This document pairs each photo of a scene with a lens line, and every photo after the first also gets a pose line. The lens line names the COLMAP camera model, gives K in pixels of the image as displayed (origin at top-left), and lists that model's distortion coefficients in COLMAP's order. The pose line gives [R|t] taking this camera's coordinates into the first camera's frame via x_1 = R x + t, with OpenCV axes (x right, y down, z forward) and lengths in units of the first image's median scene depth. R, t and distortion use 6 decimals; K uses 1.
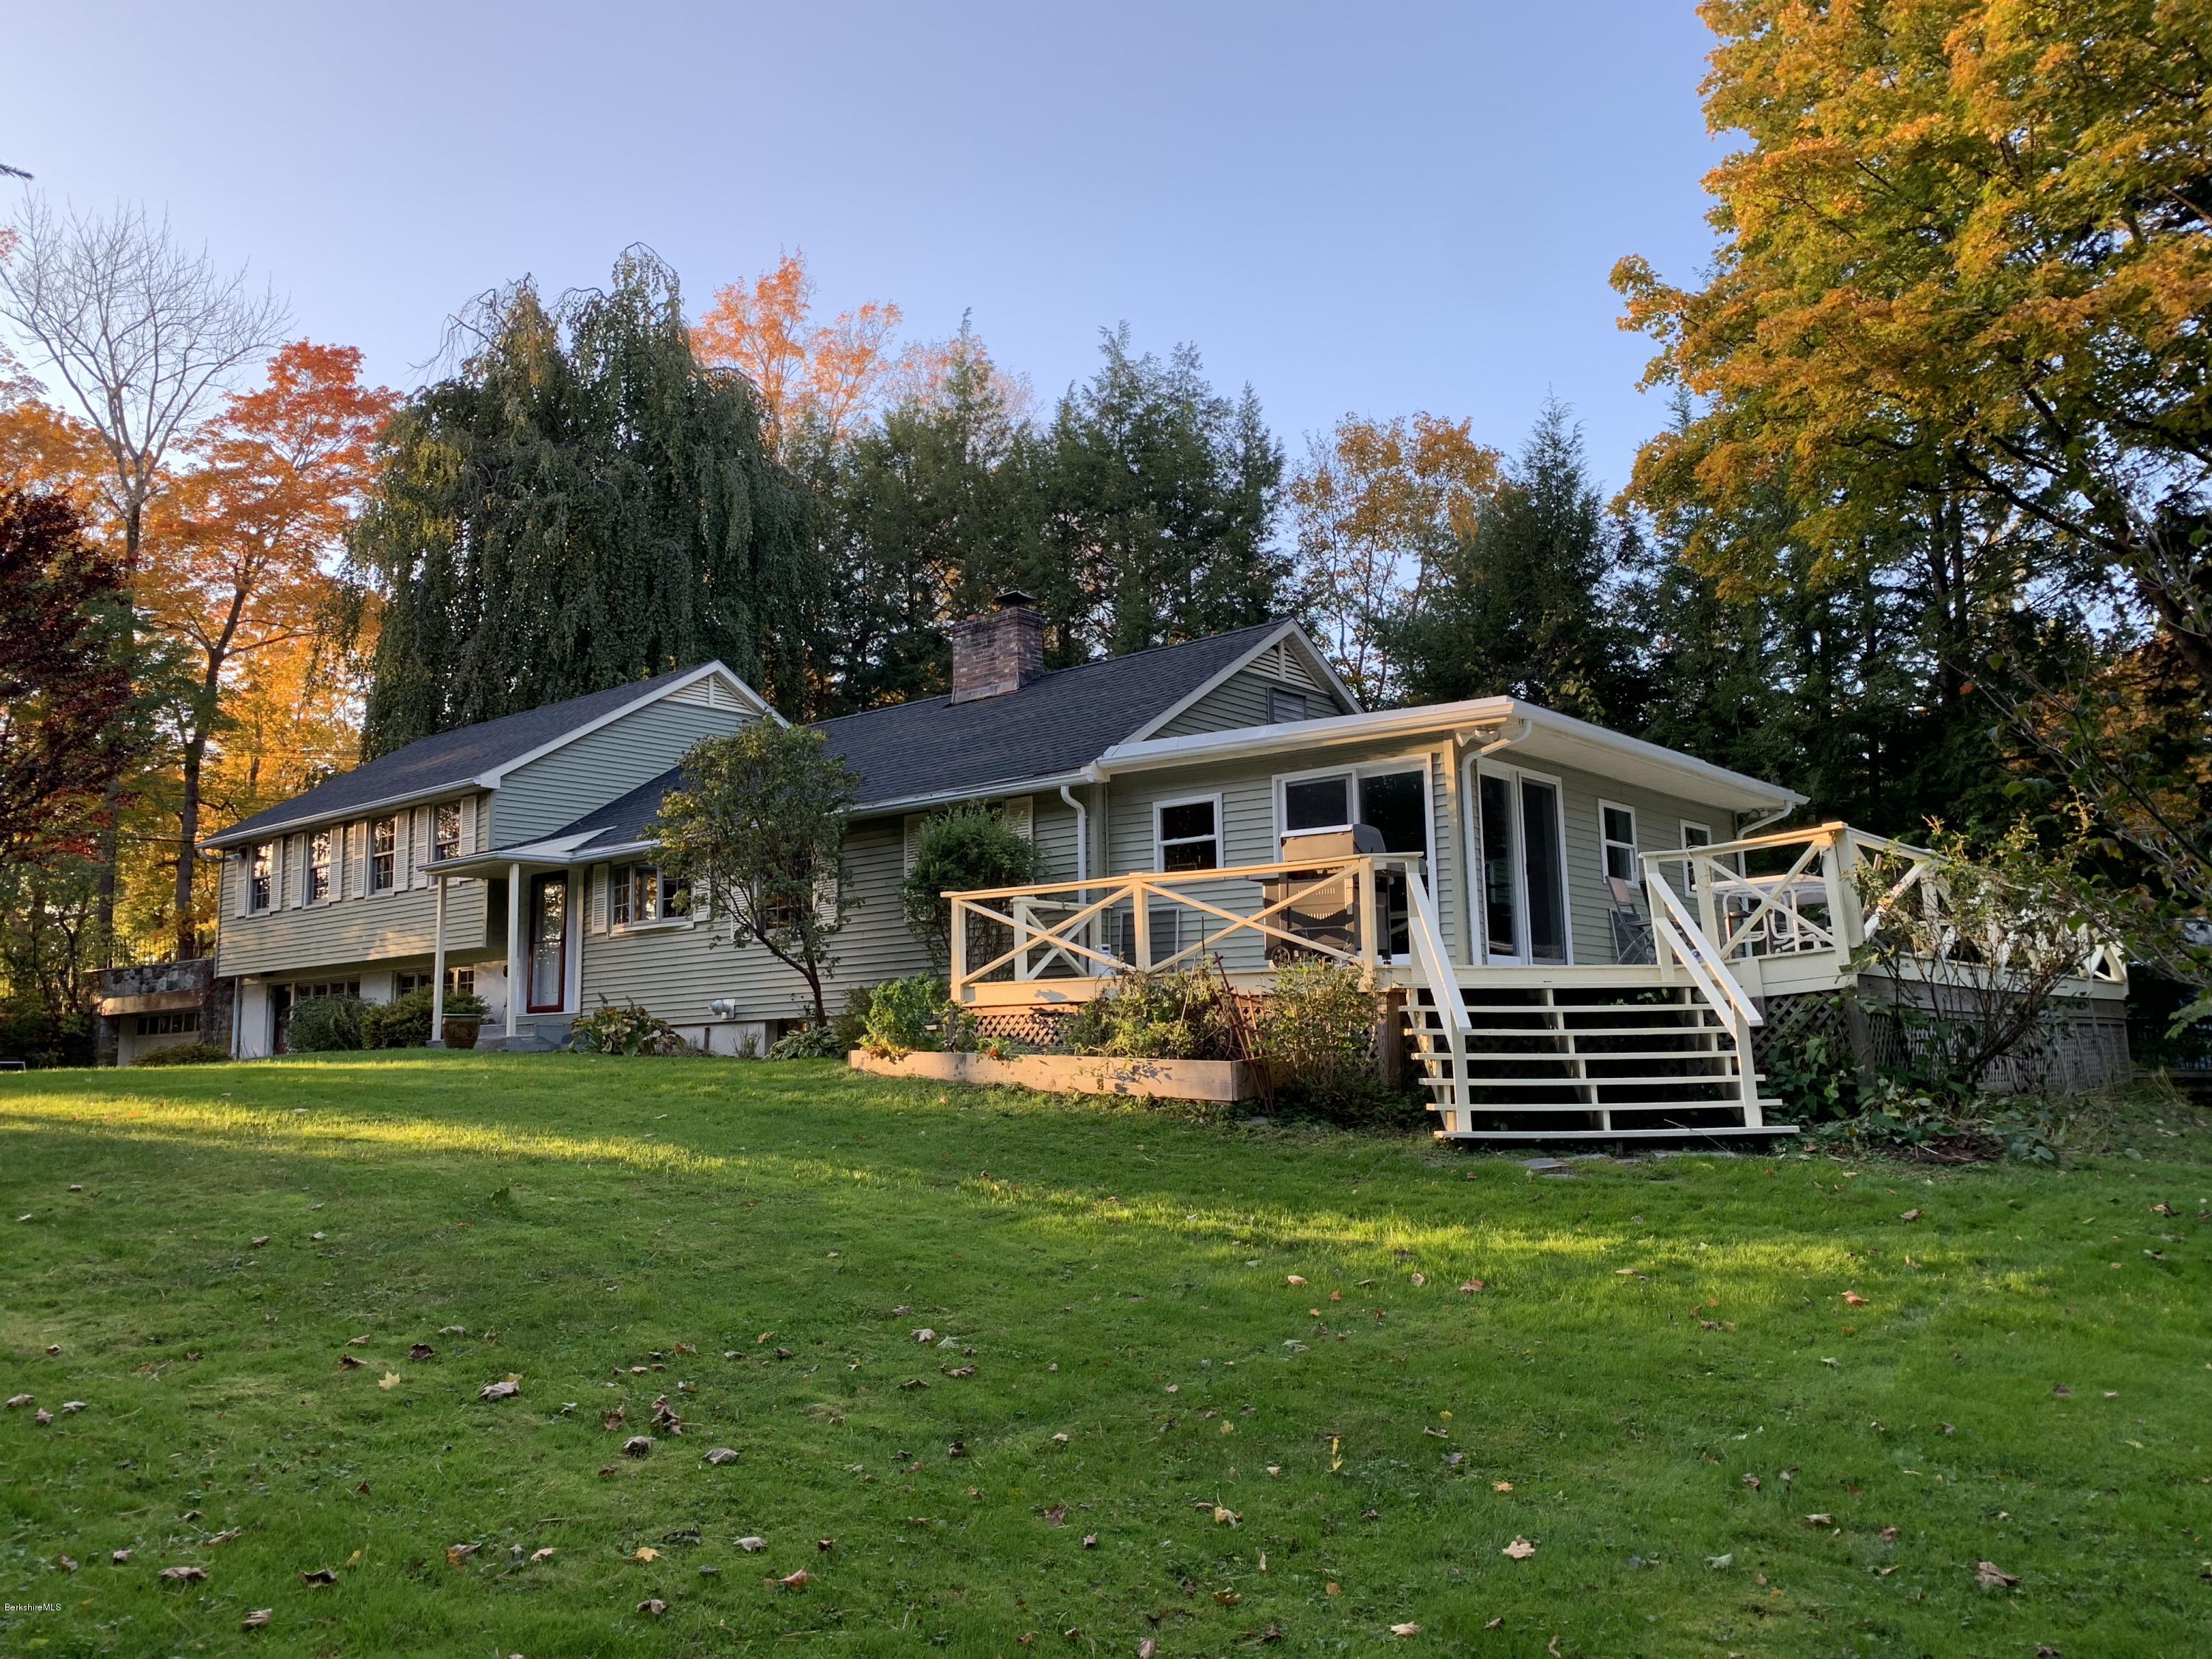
lens RADIAL K [[1667.3, 0, 1106.0], [0, 1667.3, 829.5], [0, 0, 1]] dist [0.056299, -0.068894]
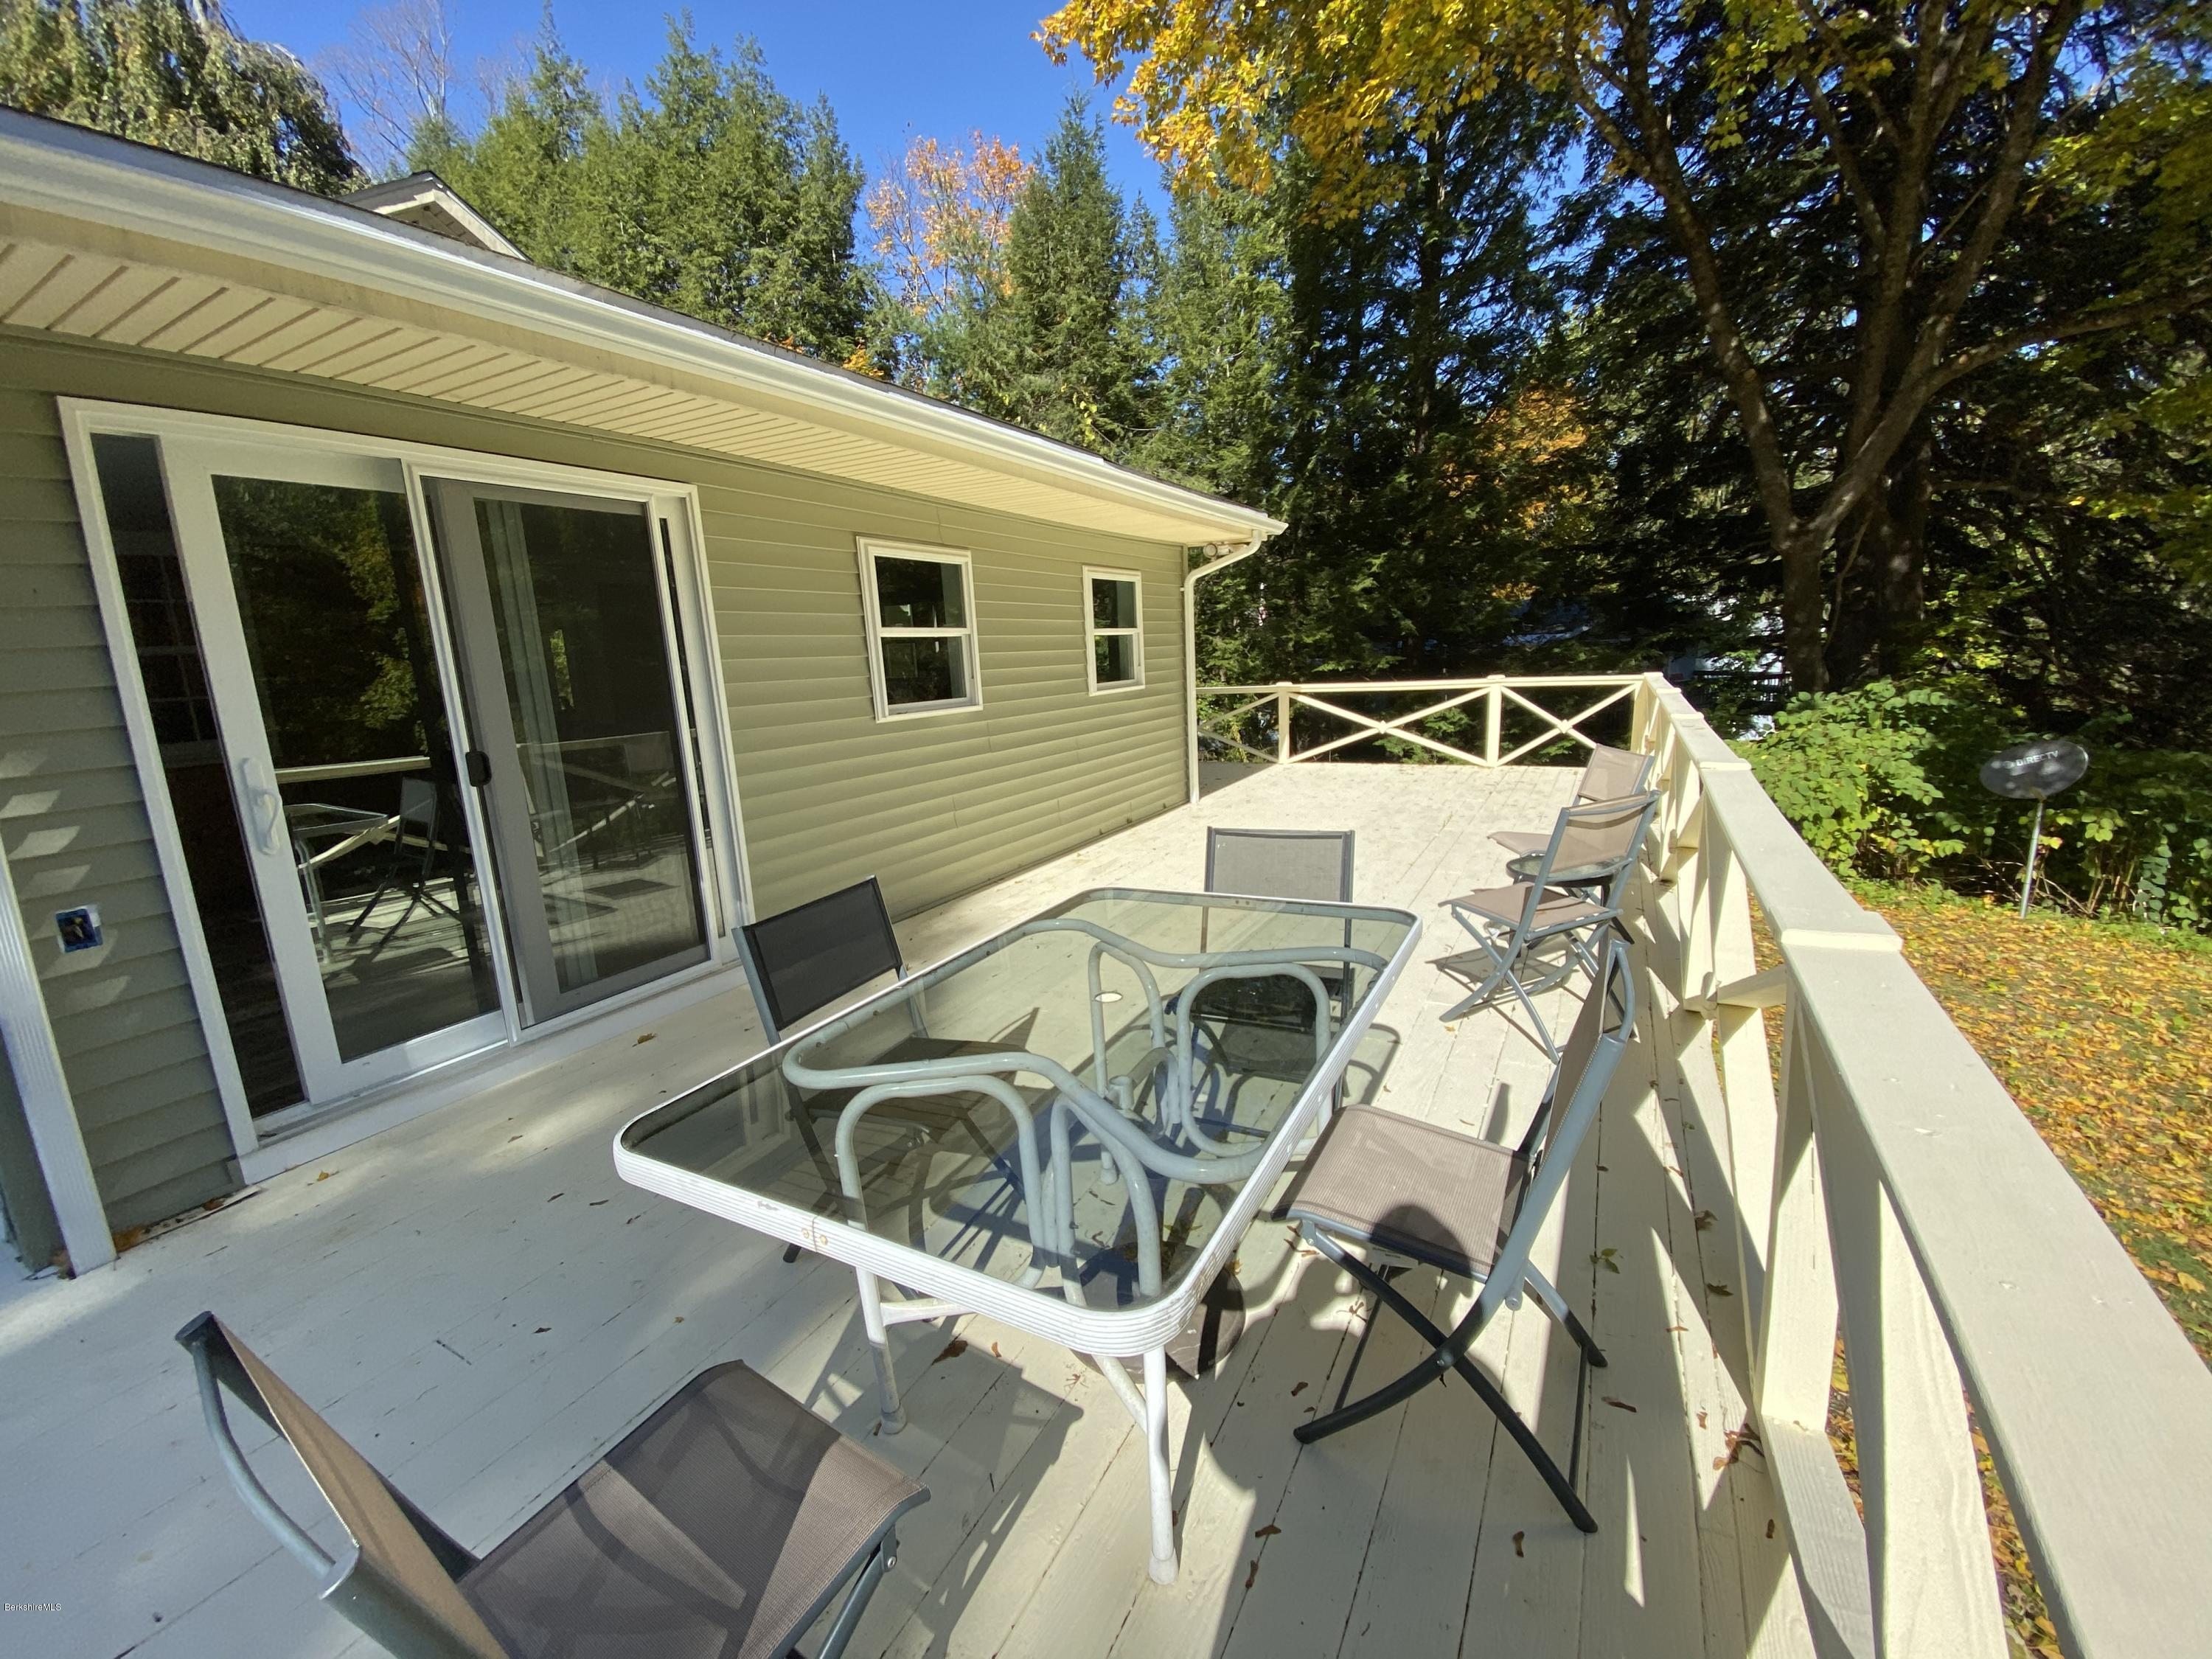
lens RADIAL K [[898.8, 0, 1108.1], [0, 898.8, 833.5], [0, 0, 1]] dist [0.000856, -0.010857]
pose [[0.980461, -0.062469, 0.186531, 0.265832], [-0.001762, 0.945411, 0.325877, -0.019334], [-0.196706, -0.319838, 0.926828, 0.620410]]
